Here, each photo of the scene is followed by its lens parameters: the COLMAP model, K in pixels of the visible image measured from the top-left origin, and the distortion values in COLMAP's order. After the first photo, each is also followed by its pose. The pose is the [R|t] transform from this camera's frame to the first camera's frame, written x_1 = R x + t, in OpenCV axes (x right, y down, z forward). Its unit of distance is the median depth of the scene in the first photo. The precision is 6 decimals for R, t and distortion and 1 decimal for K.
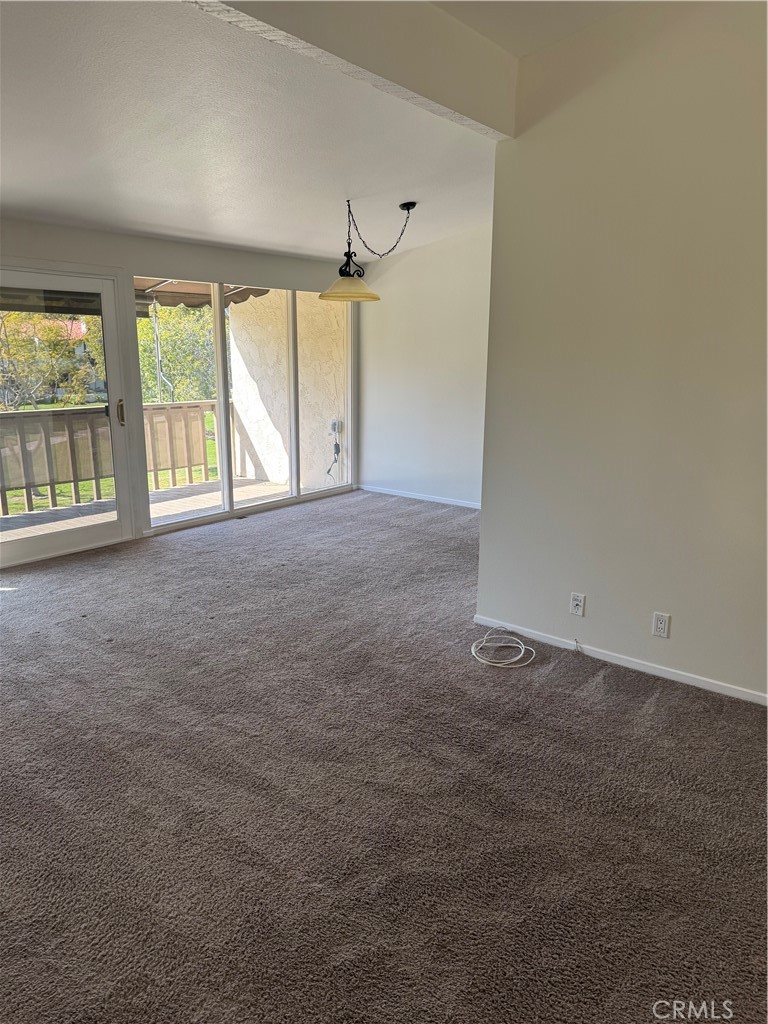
lens RADIAL K [[715.3, 0, 385.0], [0, 715.3, 513.0], [0, 0, 1]] dist [0.004618, -0.000527]
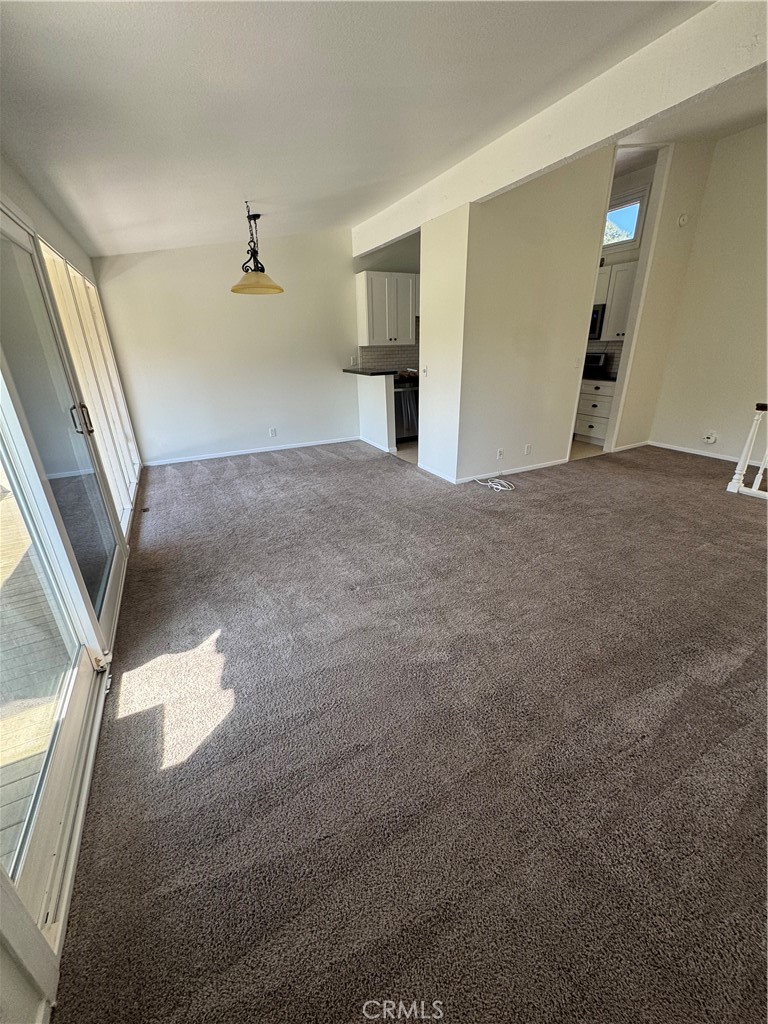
lens RADIAL K [[410.8, 0, 388.1], [0, 410.8, 509.4], [0, 0, 1]] dist [-0.000629, -0.000088]
pose [[0.428430, -0.361301, 0.828196, -0.687732], [0.231652, 0.929863, 0.285819, -0.106491], [-0.873376, 0.069400, 0.482078, 0.508869]]
